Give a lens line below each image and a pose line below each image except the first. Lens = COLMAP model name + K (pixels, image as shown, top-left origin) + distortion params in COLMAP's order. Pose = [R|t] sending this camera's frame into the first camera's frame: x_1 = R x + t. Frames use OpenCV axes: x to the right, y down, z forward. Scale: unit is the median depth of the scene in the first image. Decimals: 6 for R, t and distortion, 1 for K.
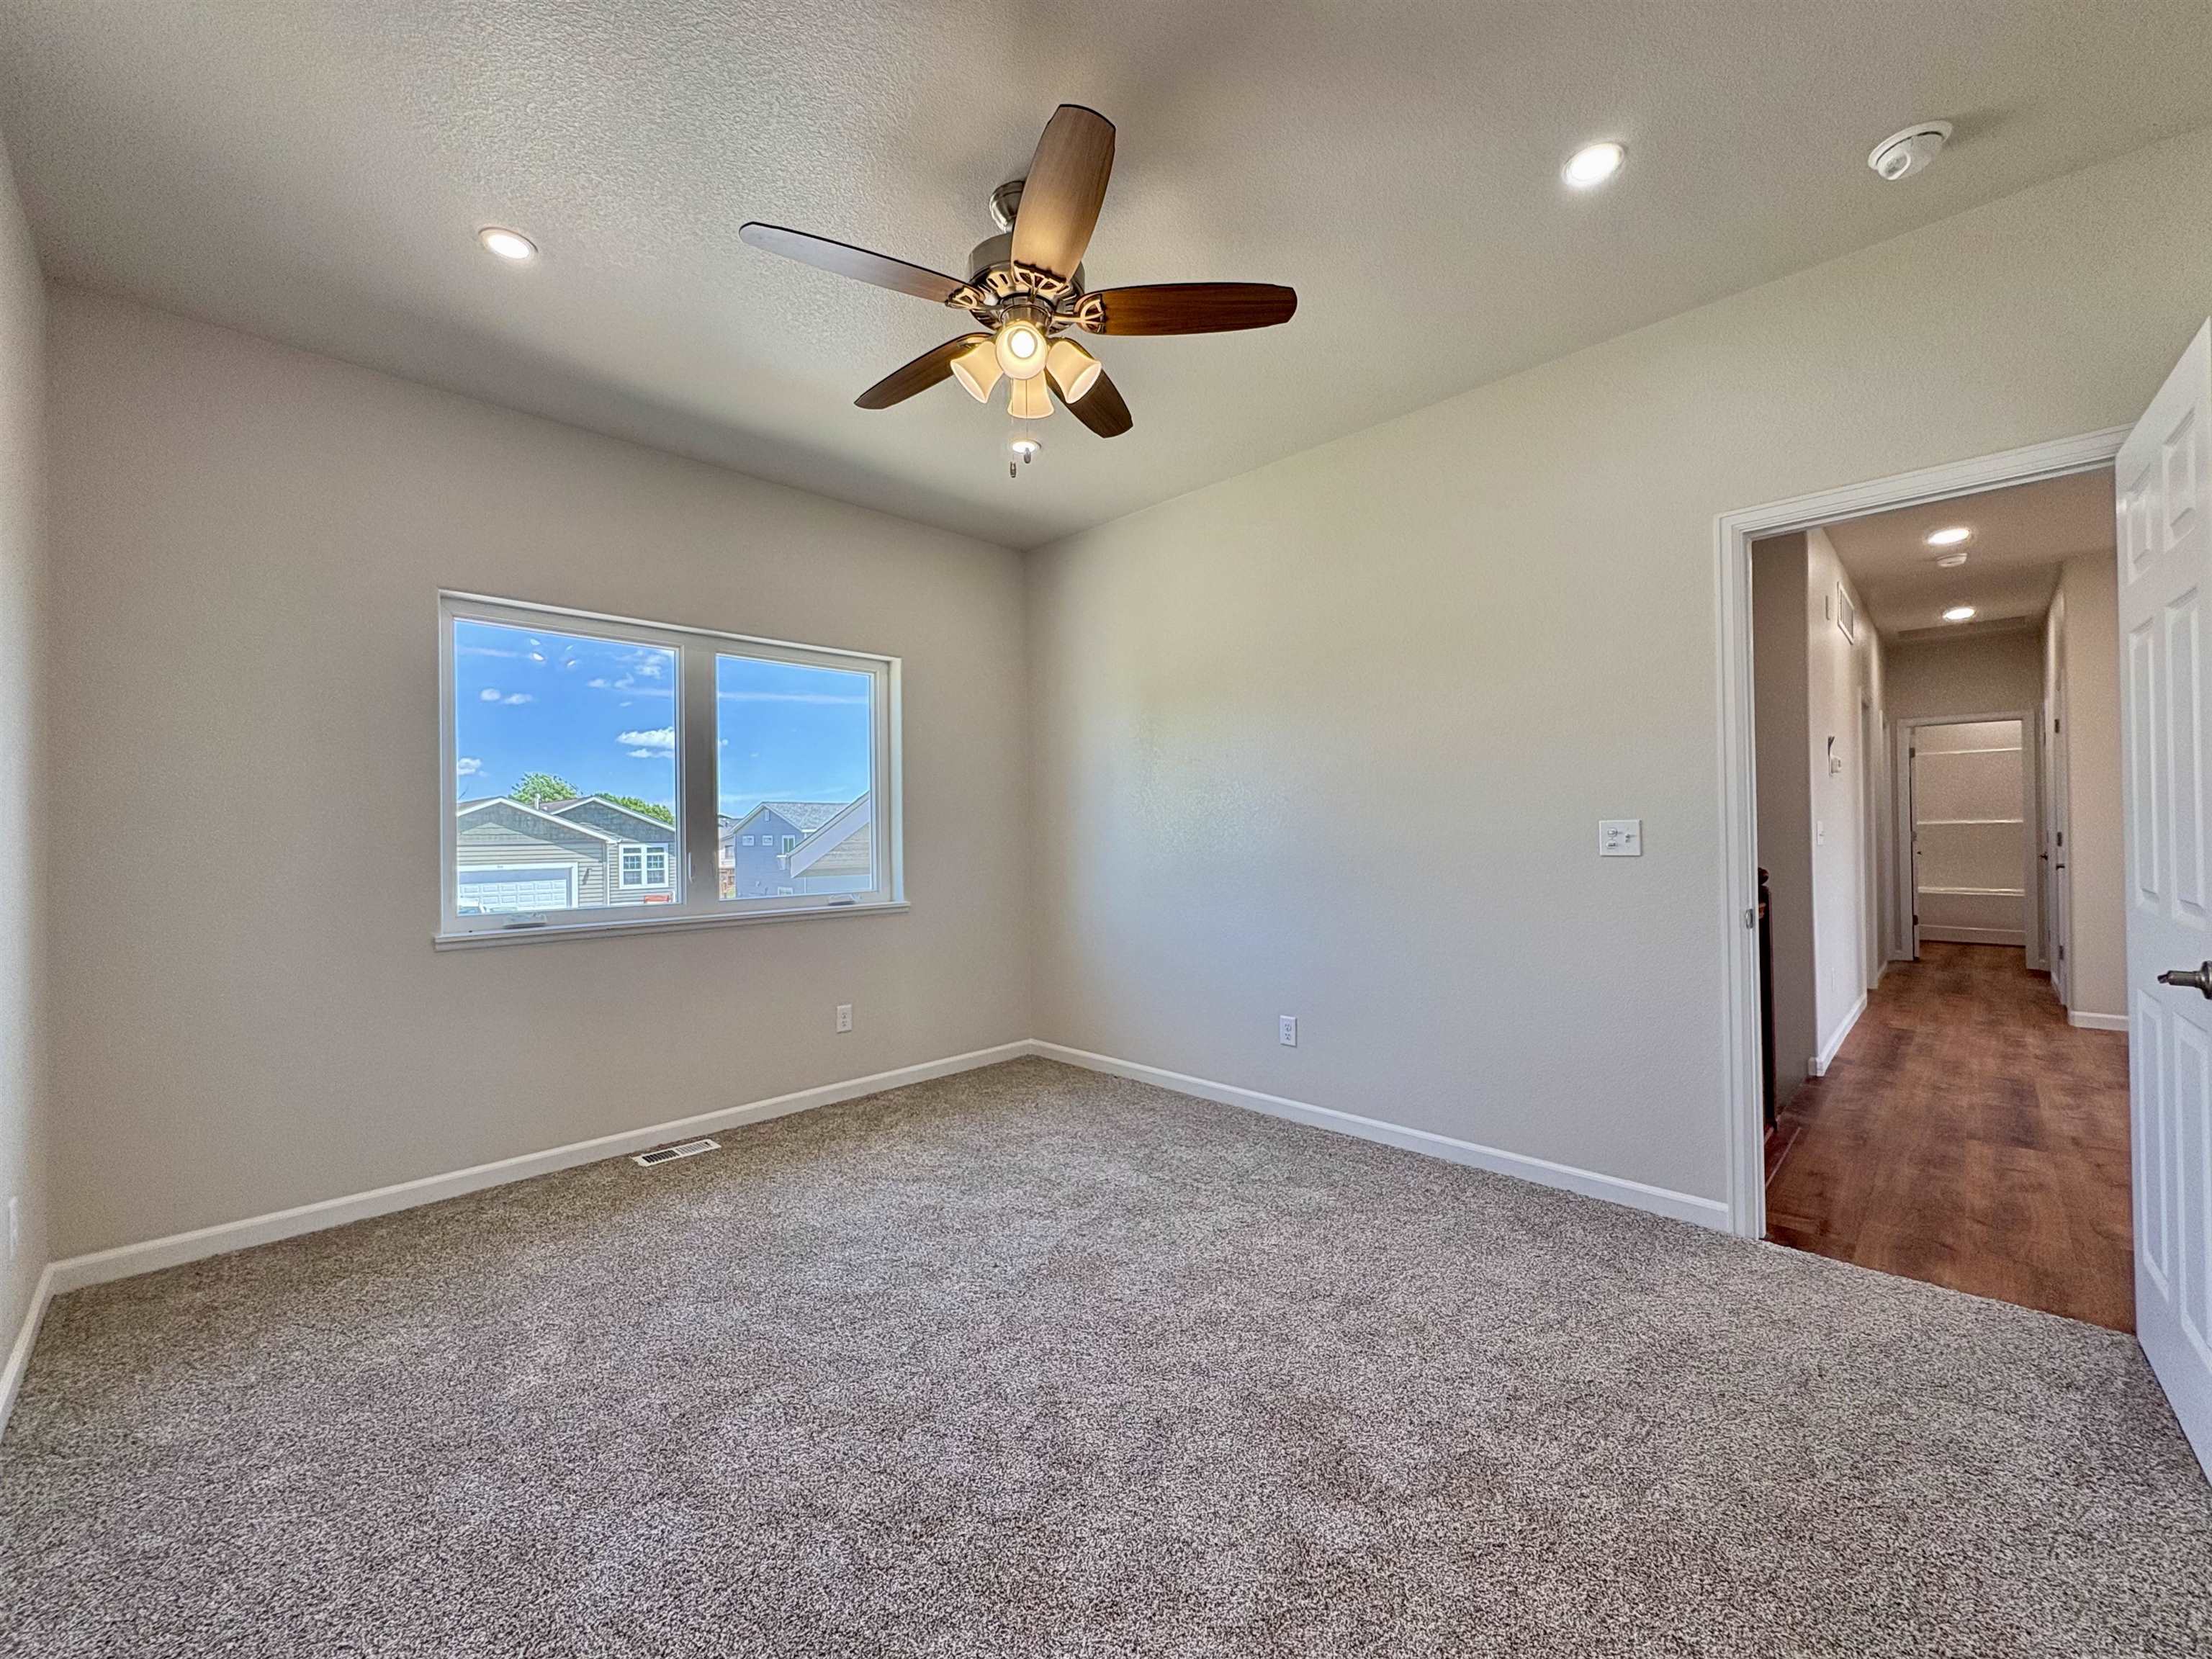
lens RADIAL K [[875.9, 0, 1109.5], [0, 875.9, 831.7], [0, 0, 1]] dist [-0.000023, -0.000026]
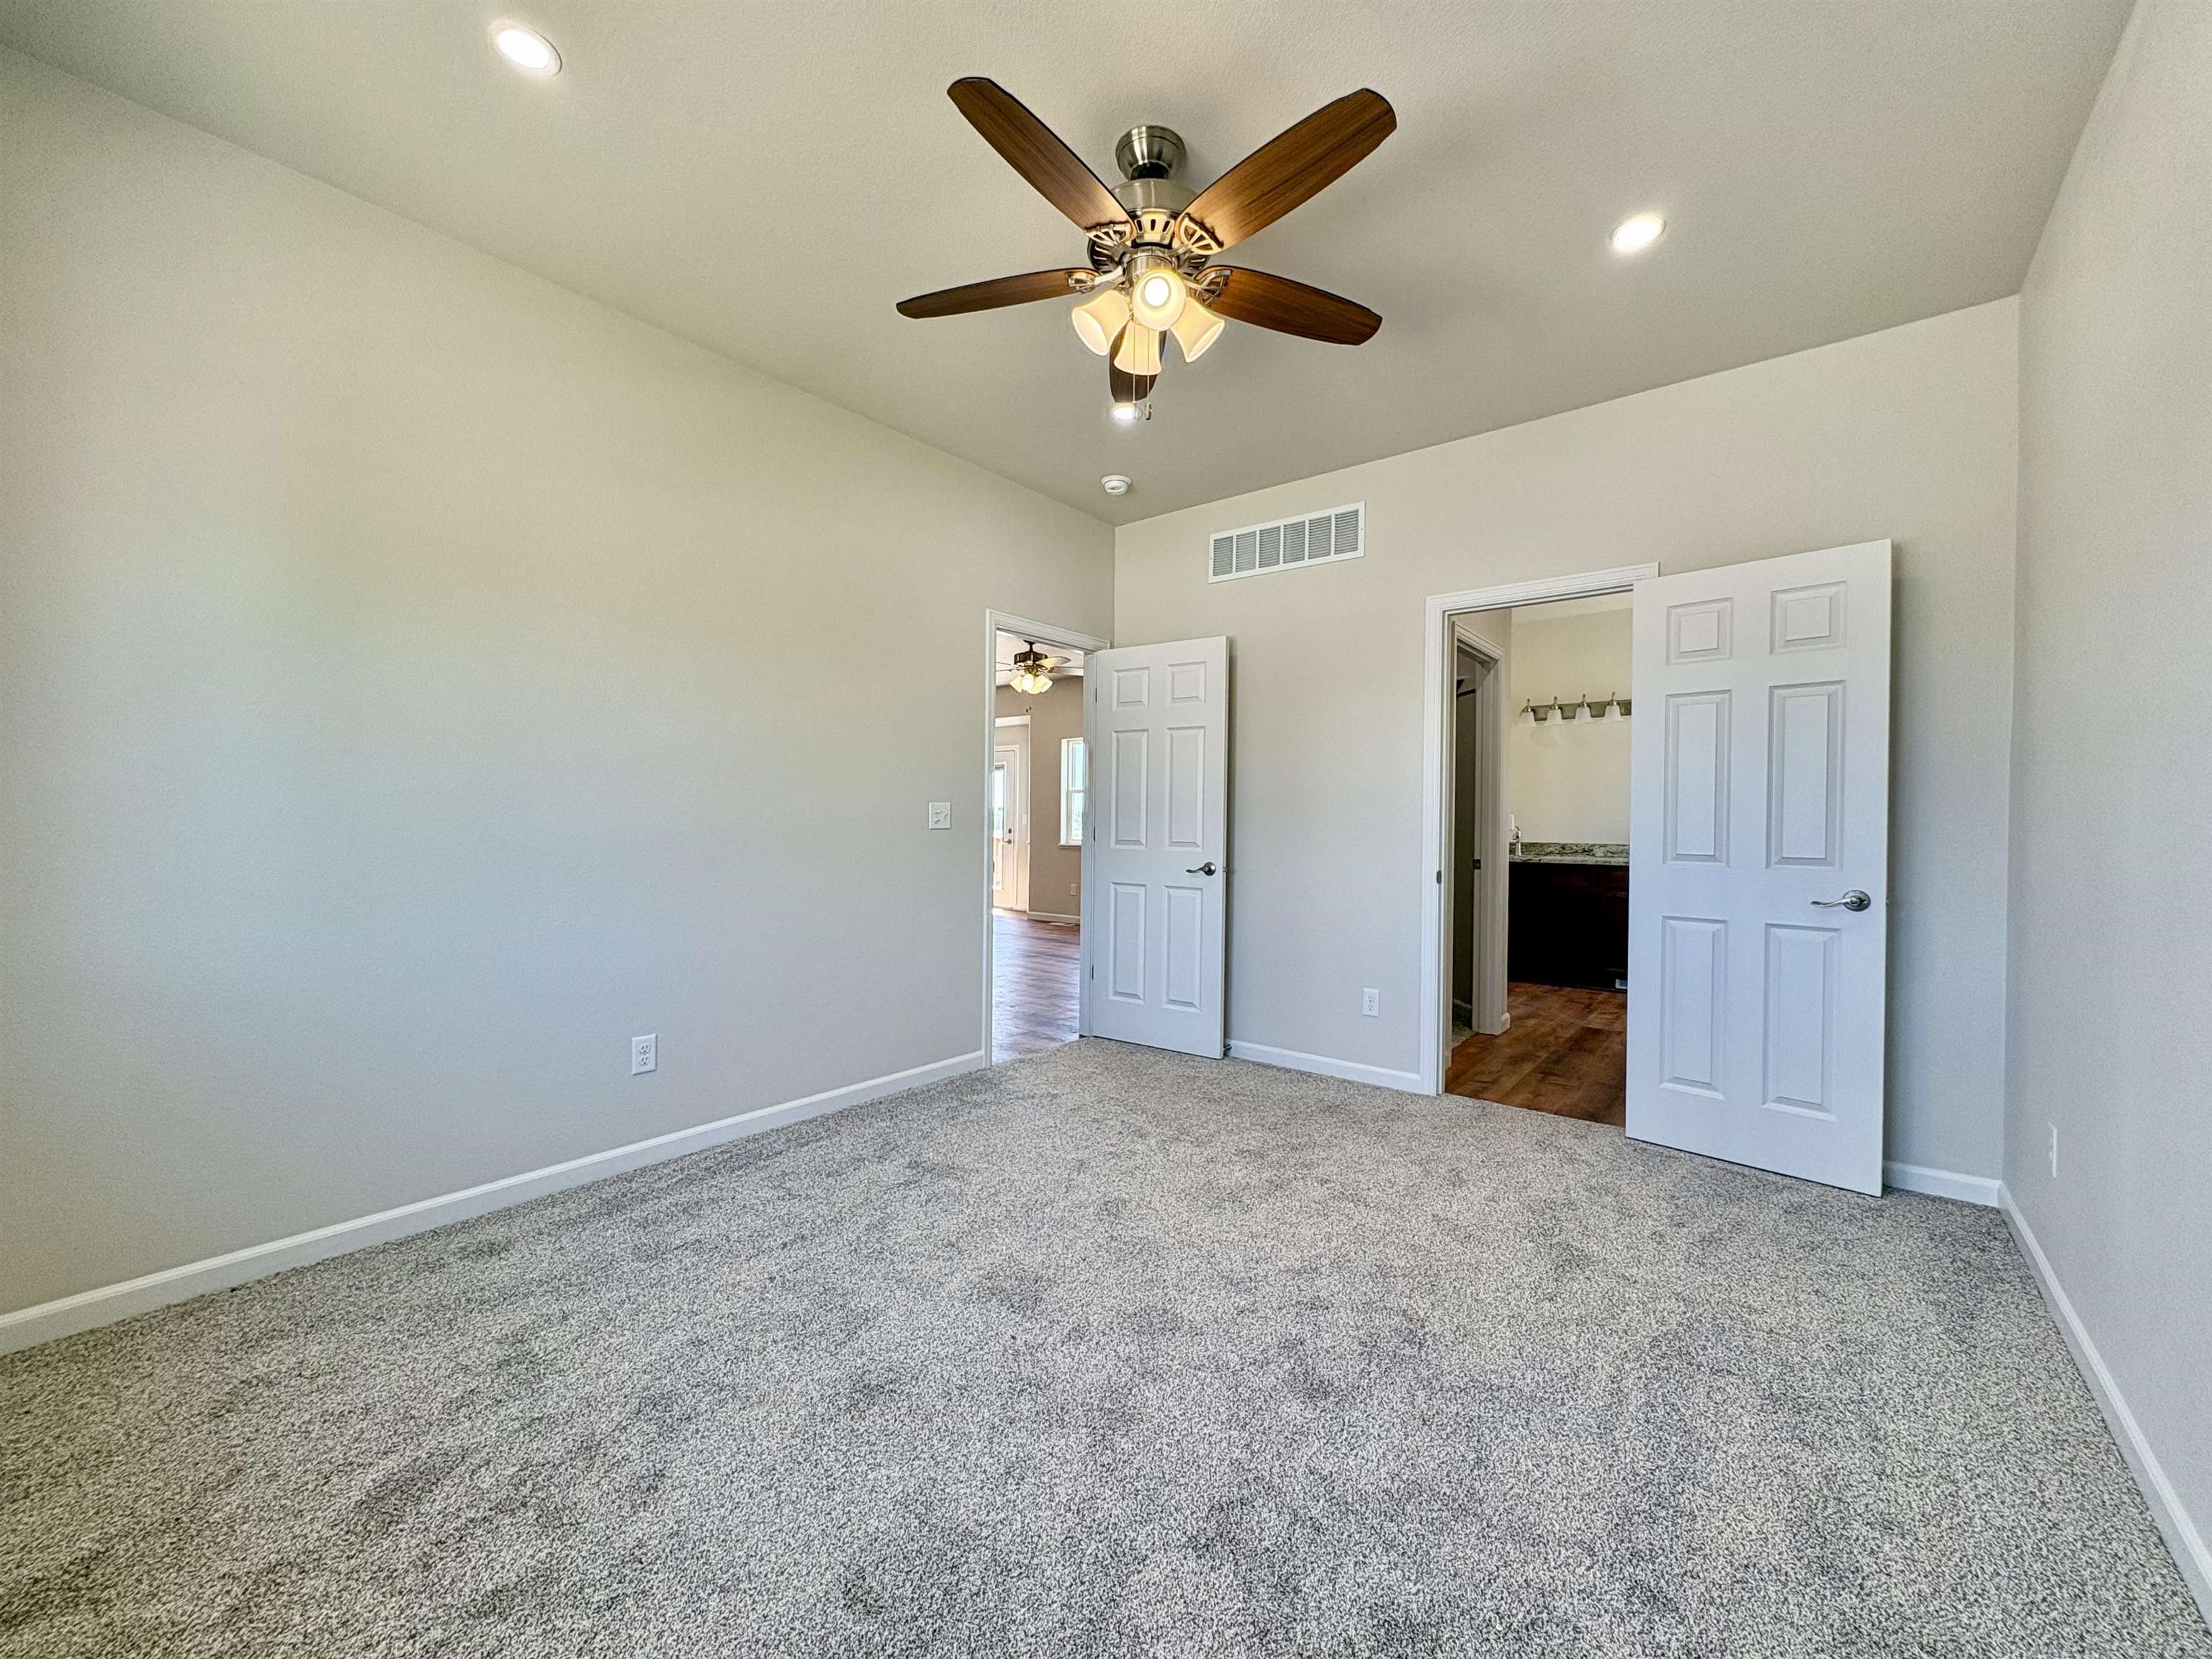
lens RADIAL K [[875.9, 0, 1099.2], [0, 875.9, 833.0], [0, 0, 1]] dist [-0.000023, -0.000026]
pose [[-0.097734, -0.002084, 0.995210, -0.812320], [-0.012541, 0.999921, 0.000863, 0.029052], [-0.995134, -0.012396, -0.097753, 0.878019]]
